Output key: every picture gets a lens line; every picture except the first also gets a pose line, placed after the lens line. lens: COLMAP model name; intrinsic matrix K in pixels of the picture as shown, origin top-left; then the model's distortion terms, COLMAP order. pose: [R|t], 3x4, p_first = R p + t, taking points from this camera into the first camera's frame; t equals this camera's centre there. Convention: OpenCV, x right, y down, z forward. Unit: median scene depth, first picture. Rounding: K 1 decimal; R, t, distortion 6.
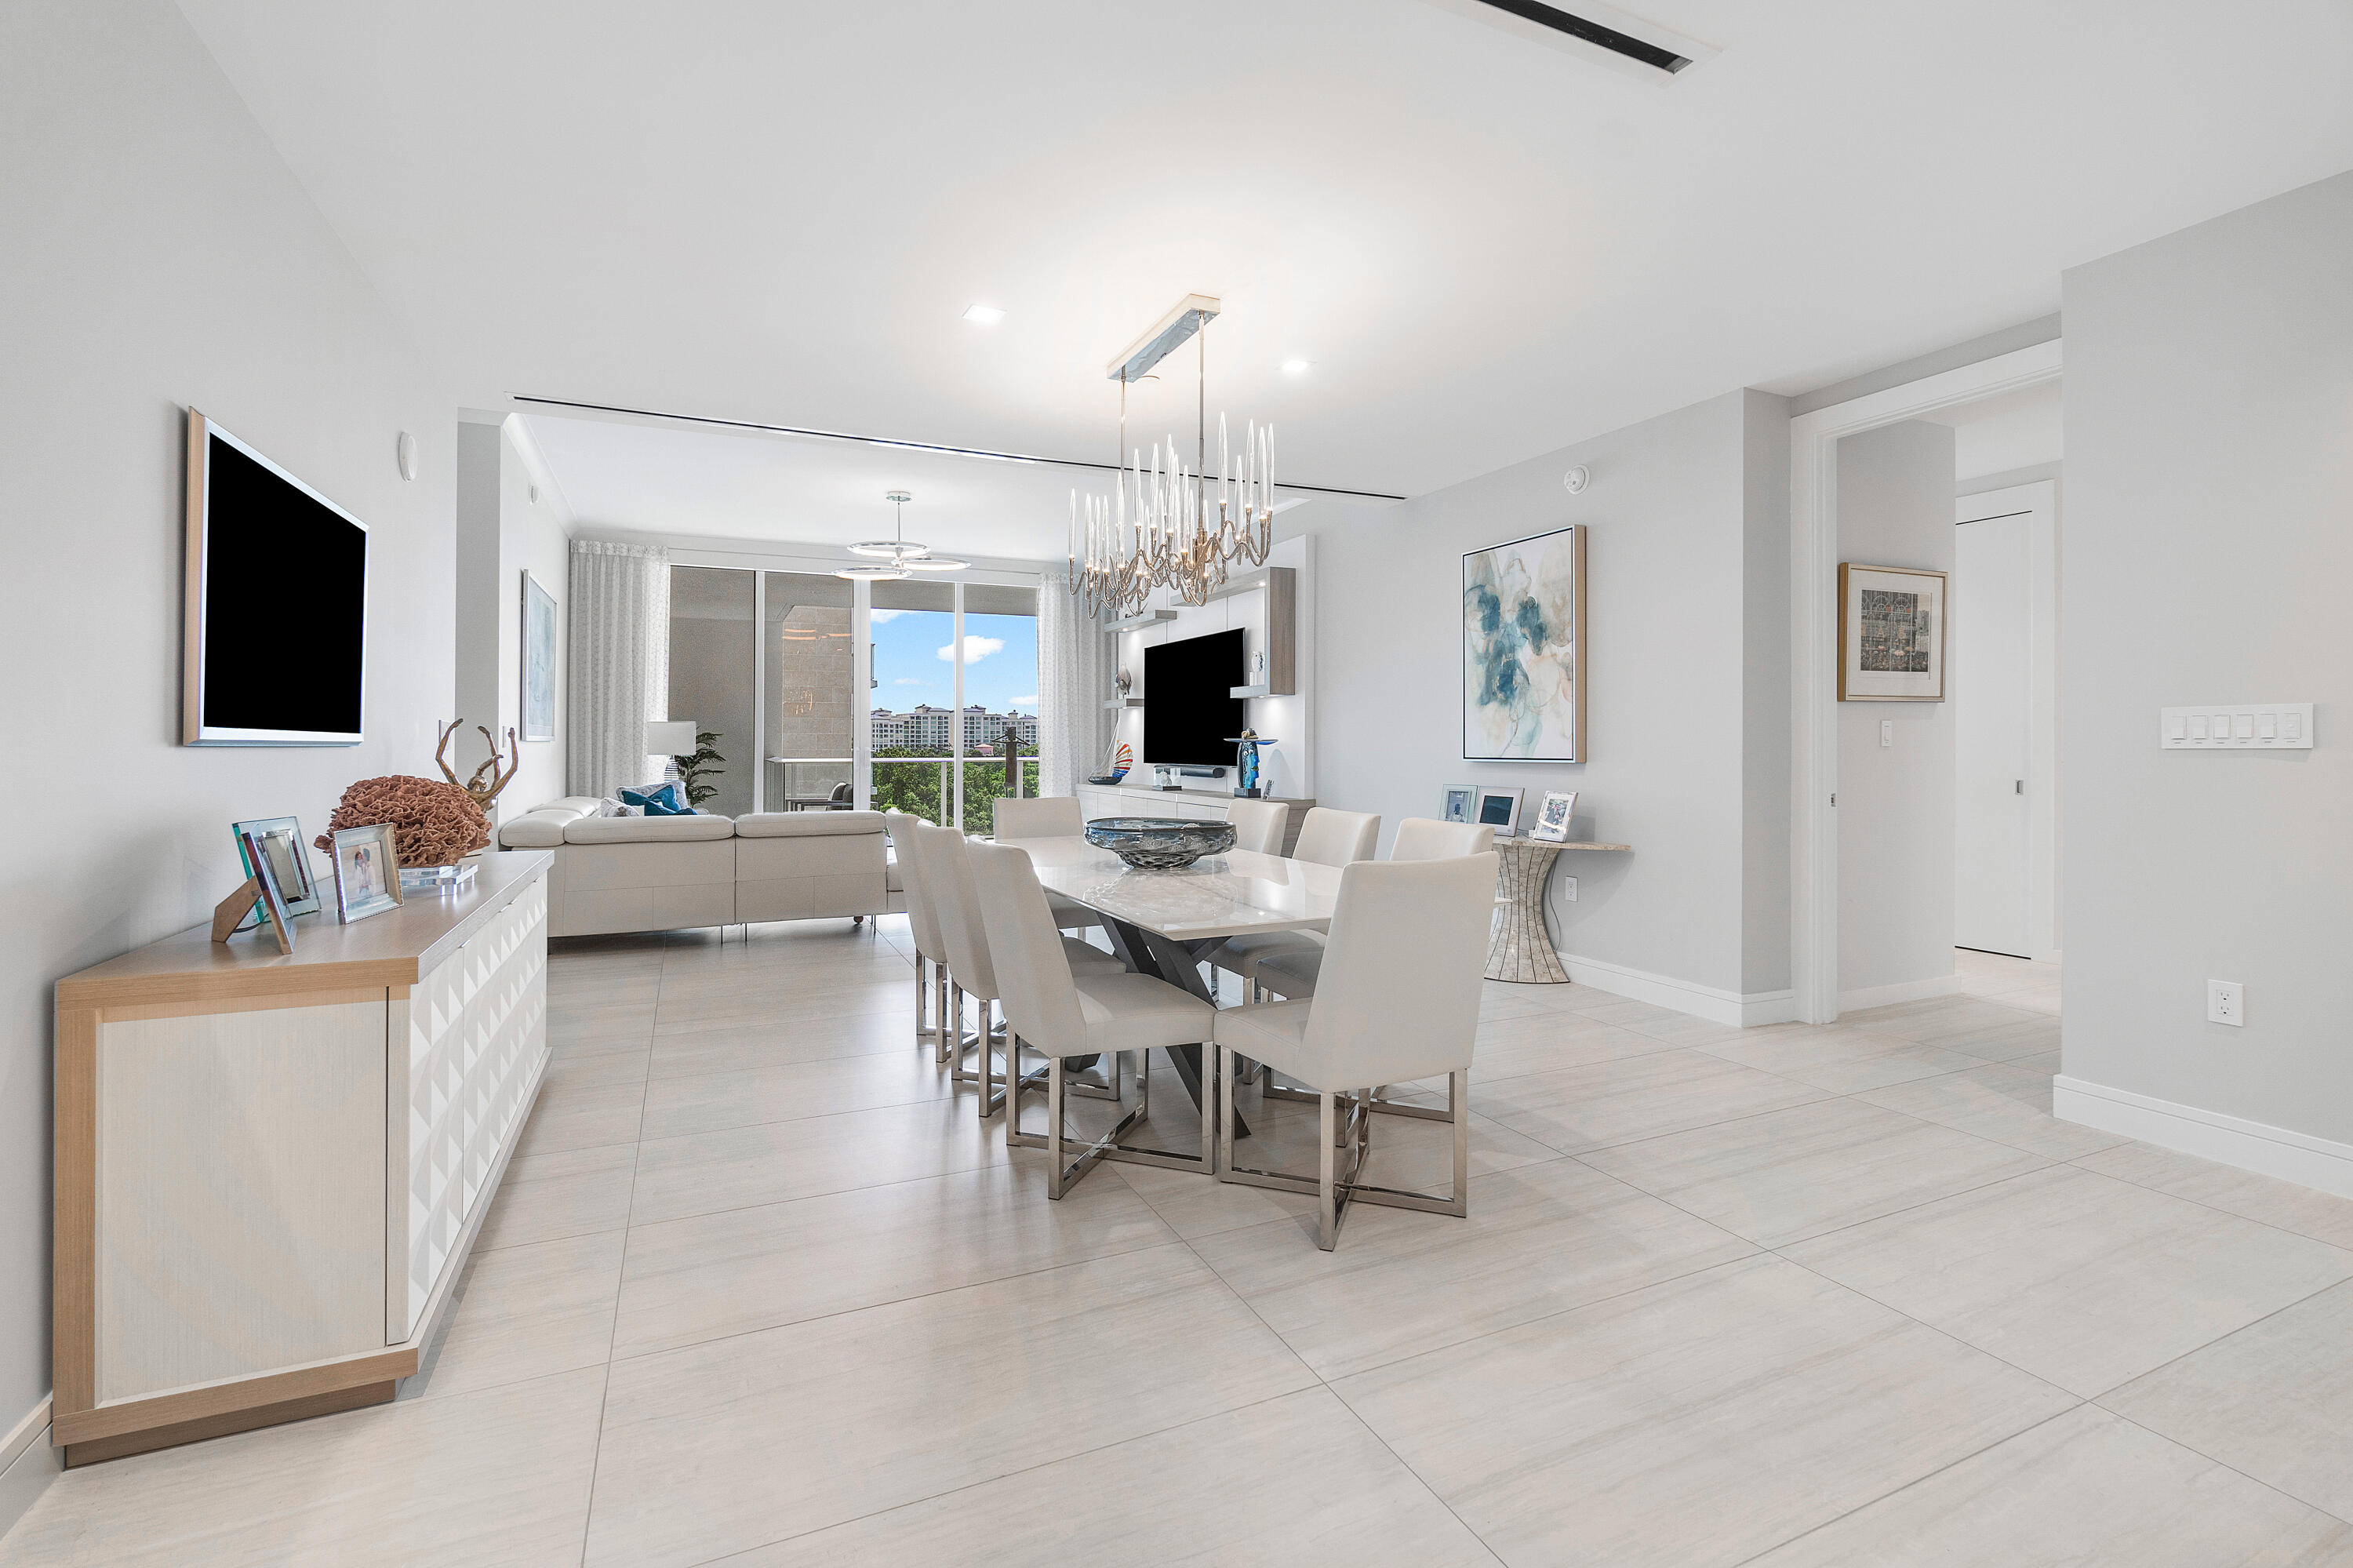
lens RADIAL K [[1040.8, 0, 1155.2], [0, 1040.8, 733.7], [0, 0, 1]] dist [-0.009774, 0.001091]
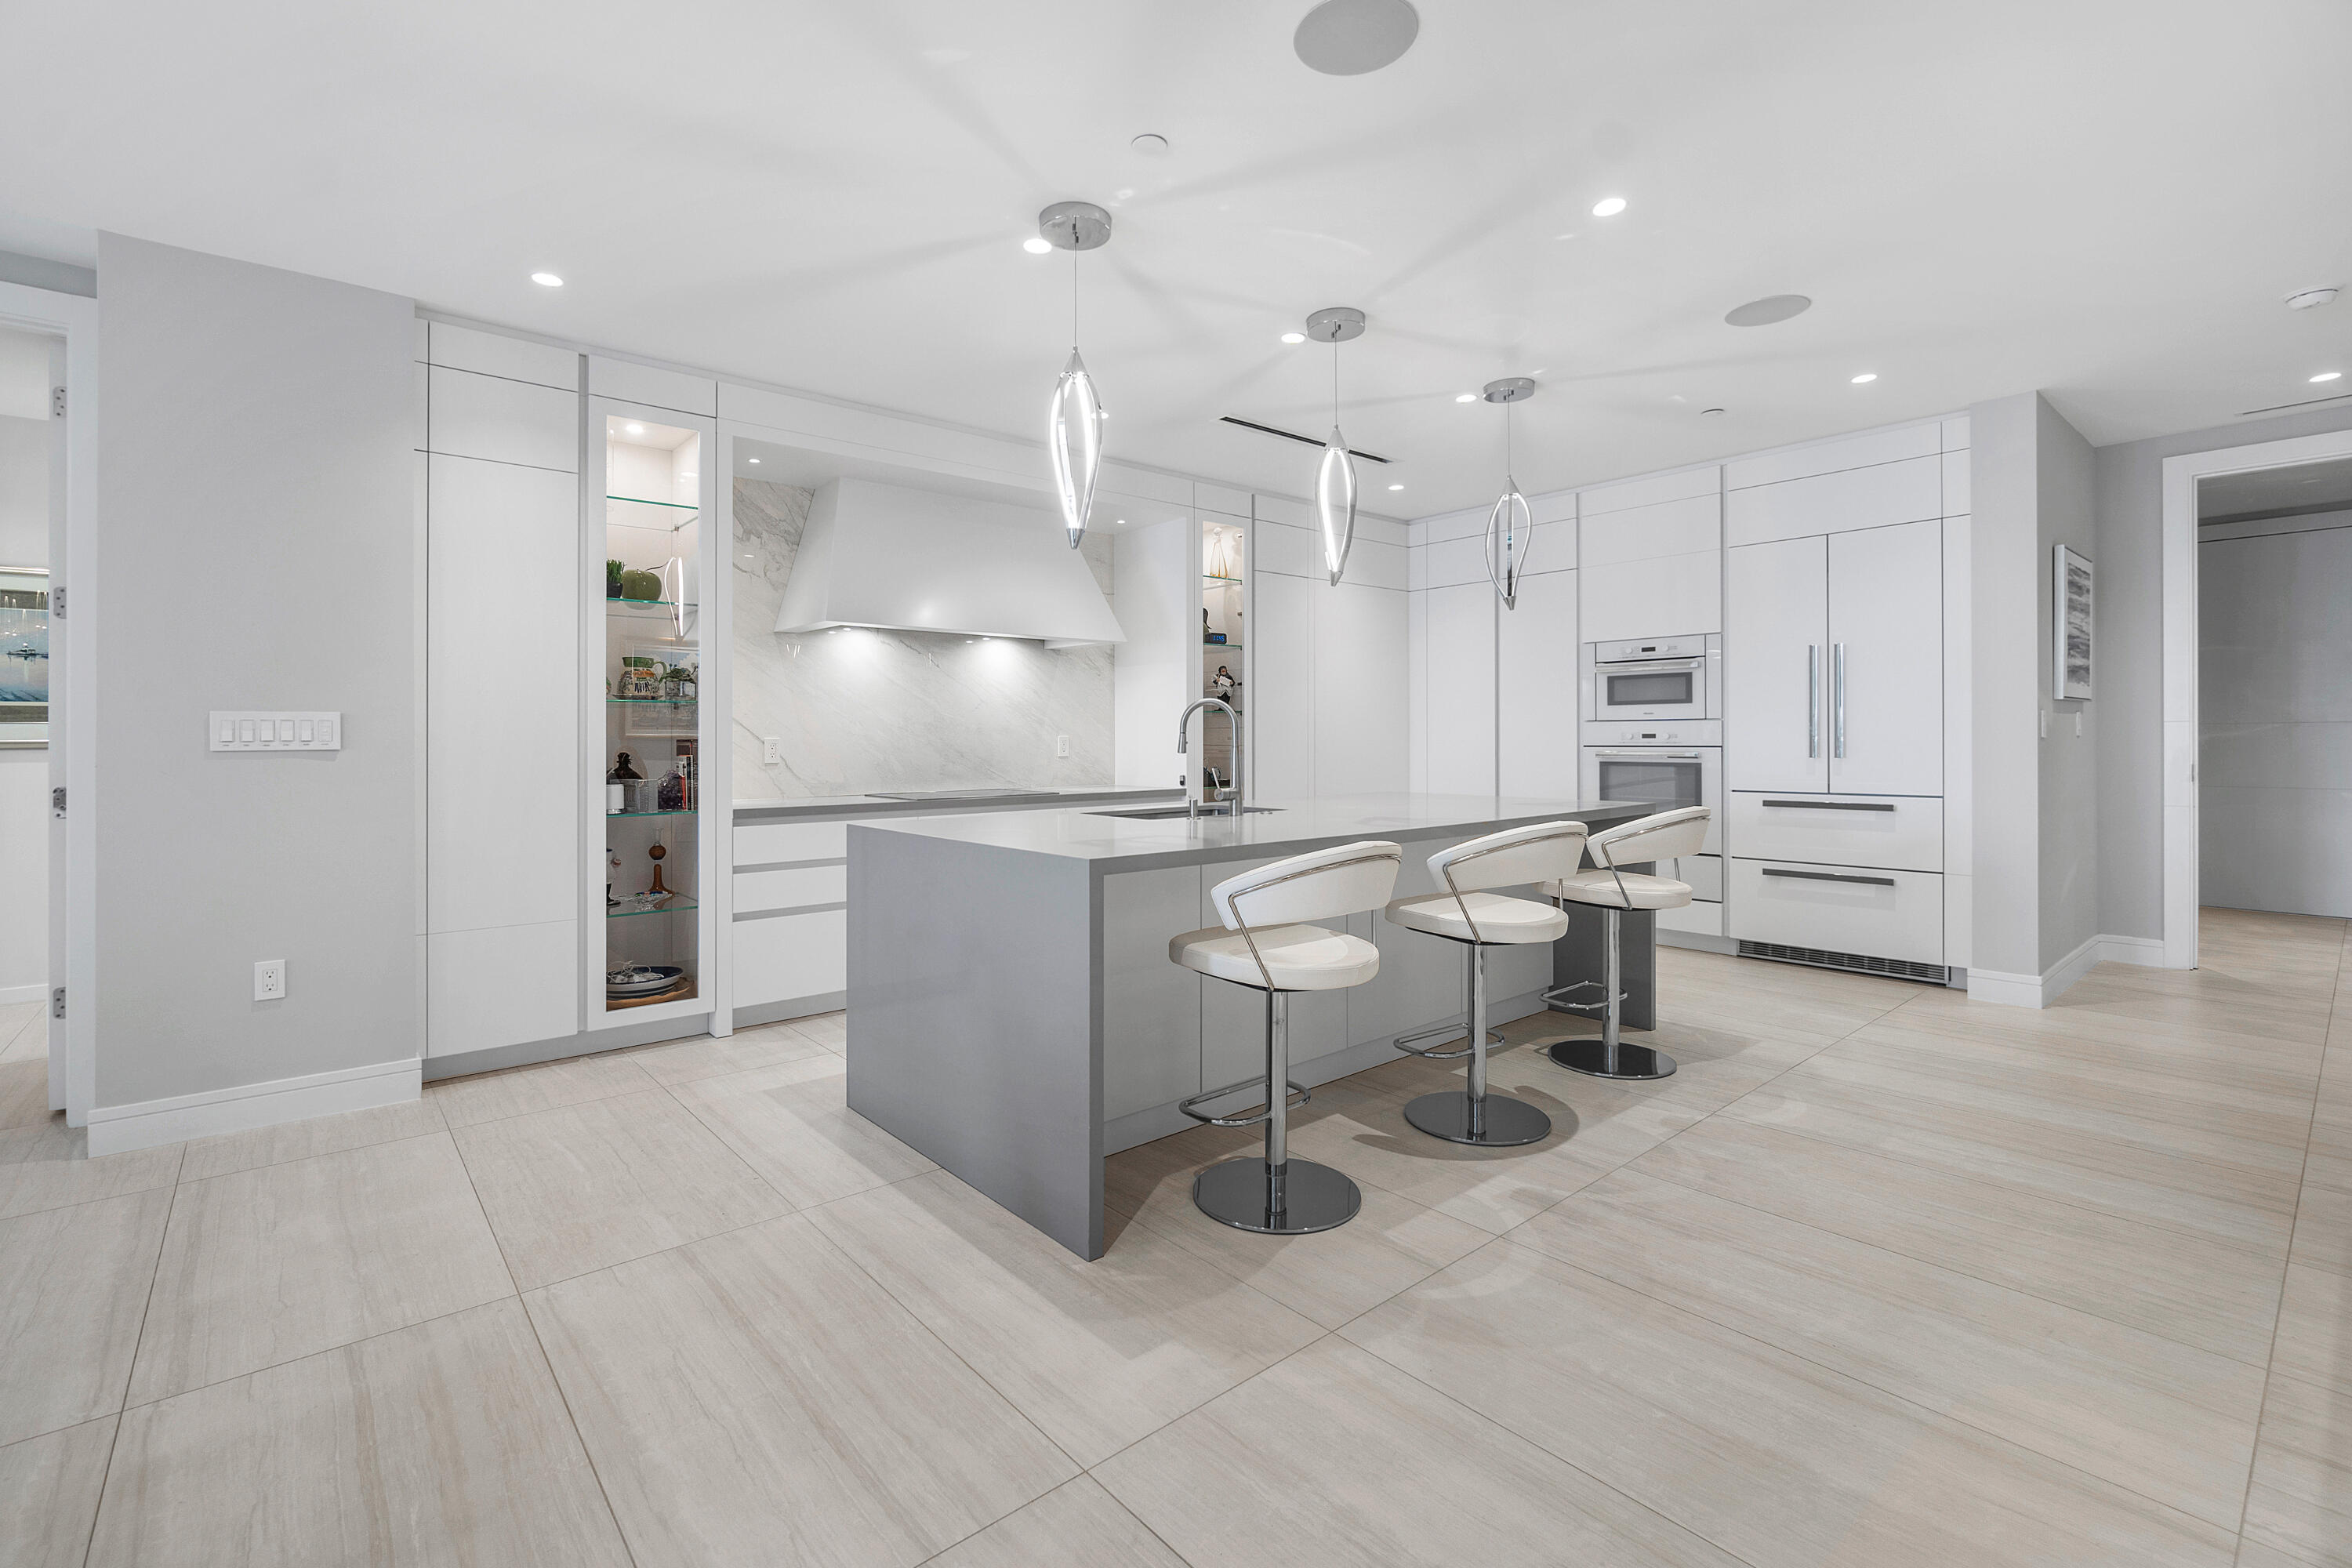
lens RADIAL K [[1040.4, 0, 1133.0], [0, 1040.4, 751.8], [0, 0, 1]] dist [-0.009774, 0.001091]
pose [[-0.273007, -0.004938, 0.961999, -0.103878], [-0.001341, 0.999988, 0.004752, 0.003563], [-0.962011, 0.000007, -0.273010, 0.153913]]
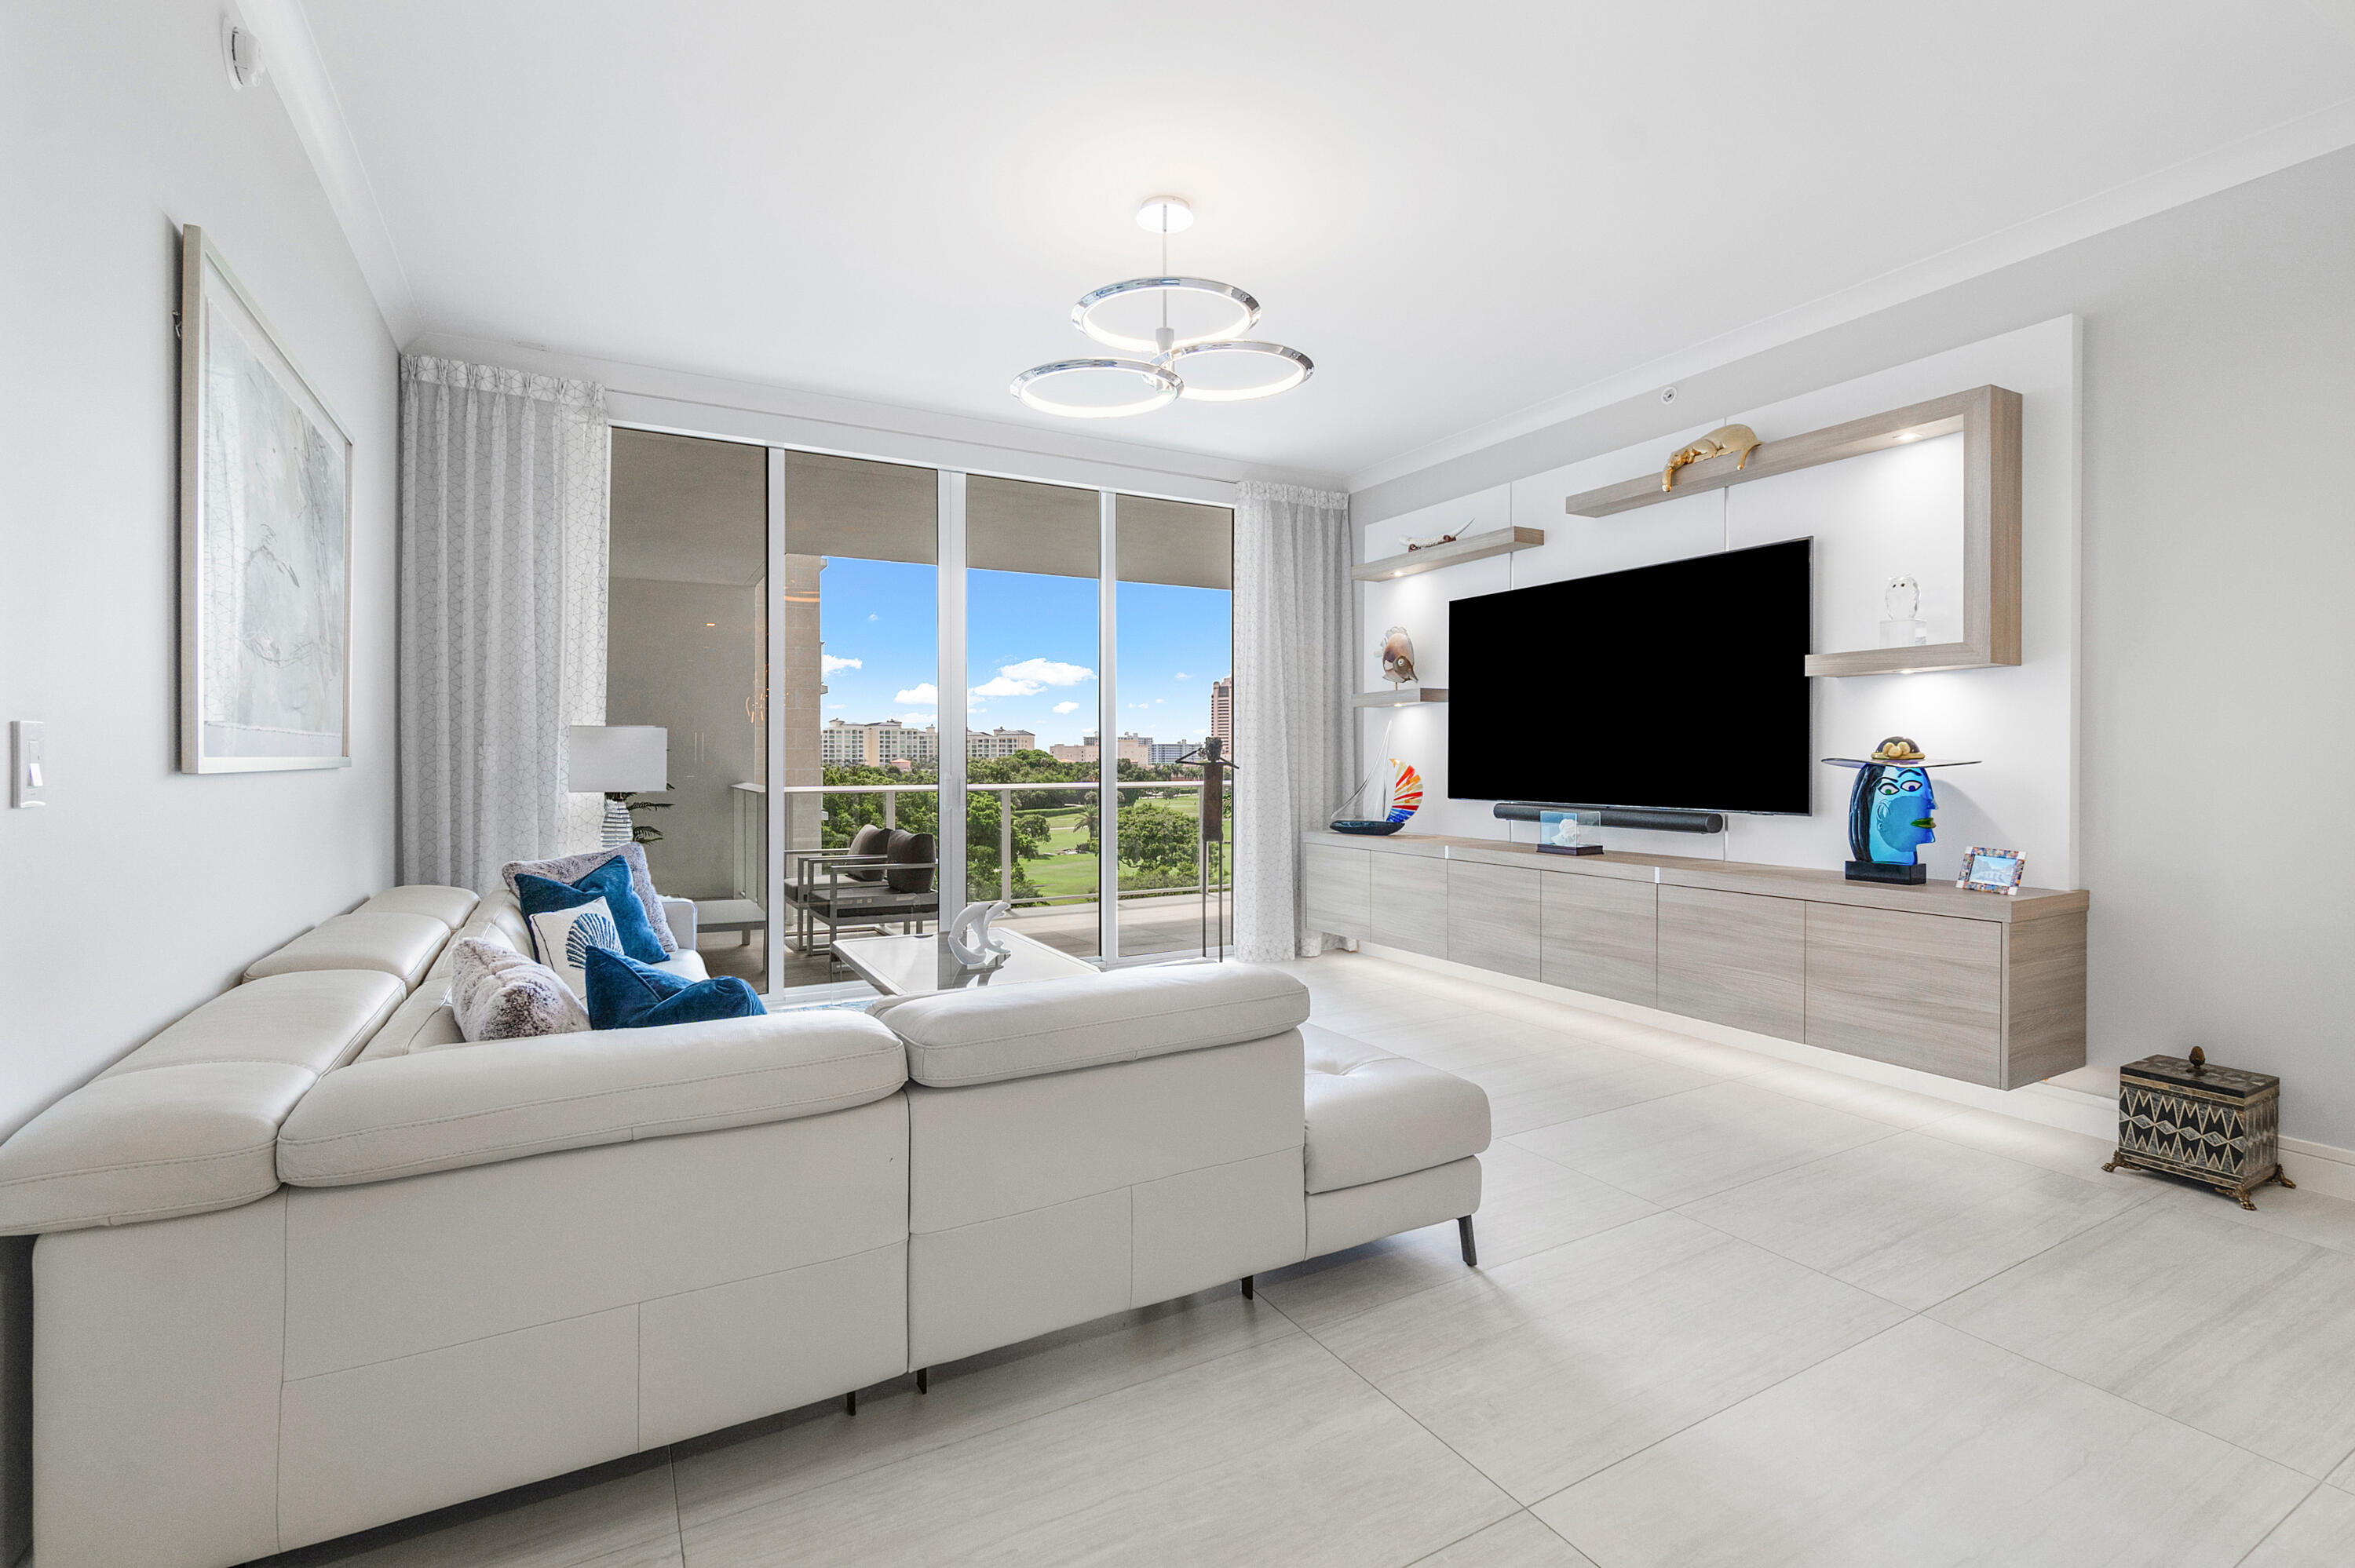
lens RADIAL K [[1041.5, 0, 1154.9], [0, 1041.5, 761.0], [0, 0, 1]] dist [-0.009774, 0.001091]
pose [[0.996766, -0.001653, 0.080347, -0.275584], [0.000656, 0.999922, 0.012434, -0.000452], [-0.080361, -0.012341, 0.996689, 0.534328]]
